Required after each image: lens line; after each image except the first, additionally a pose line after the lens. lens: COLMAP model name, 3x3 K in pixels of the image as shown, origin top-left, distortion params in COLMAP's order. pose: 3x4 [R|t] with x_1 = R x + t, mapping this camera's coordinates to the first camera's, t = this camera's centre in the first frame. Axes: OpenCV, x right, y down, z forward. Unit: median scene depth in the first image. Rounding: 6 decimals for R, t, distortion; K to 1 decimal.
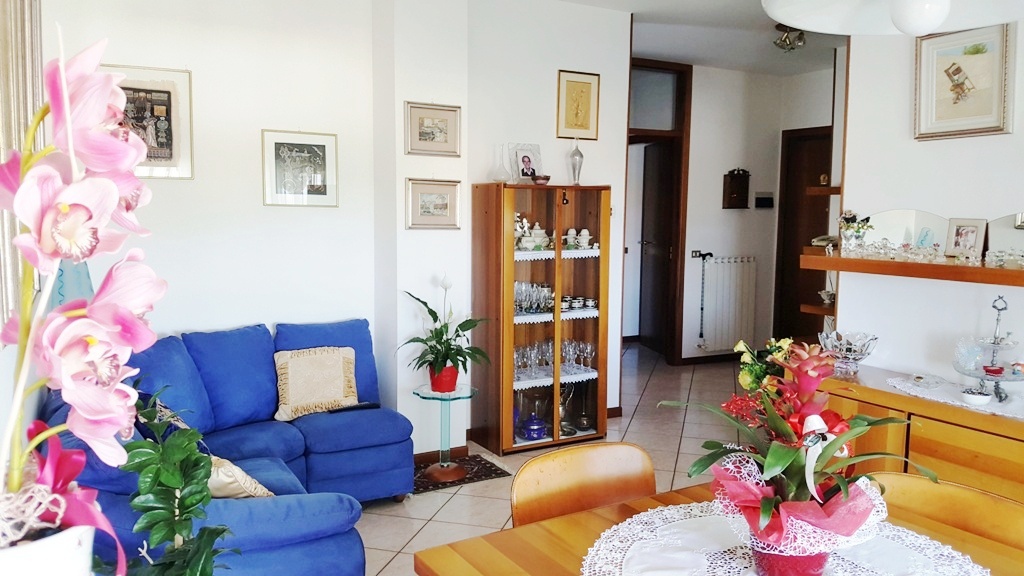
lens RADIAL K [[783.5, 0, 512.0], [0, 783.5, 288.0], [0, 0, 1]] dist [-0.000406, -0.005039]
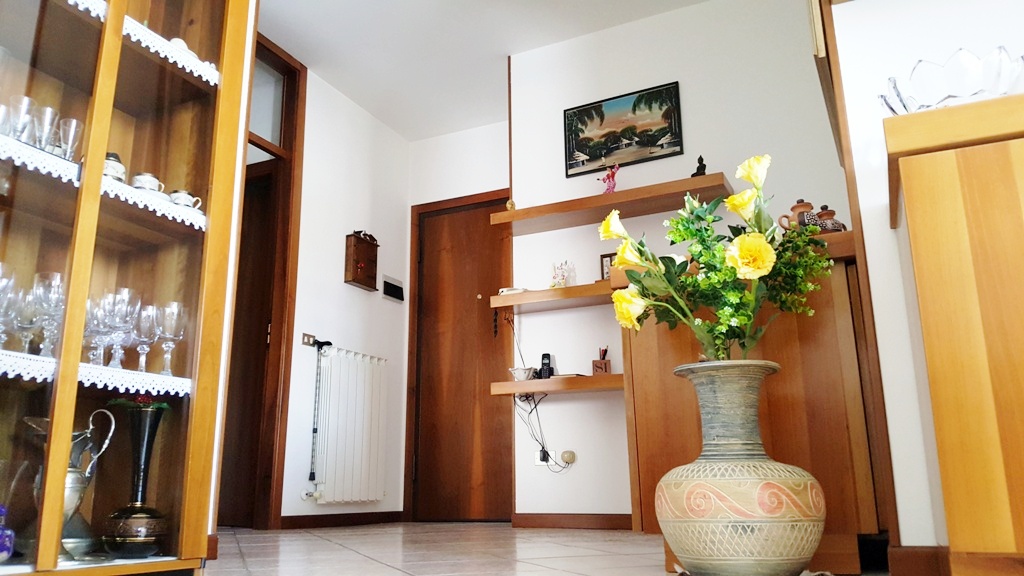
lens RADIAL K [[783.5, 0, 512.0], [0, 783.5, 288.0], [0, 0, 1]] dist [-0.000406, -0.005039]
pose [[0.828037, 0.111026, 0.549571, 0.017398], [0.077552, 0.948095, -0.308385, 0.123830], [-0.555284, 0.297974, 0.776447, 0.397815]]
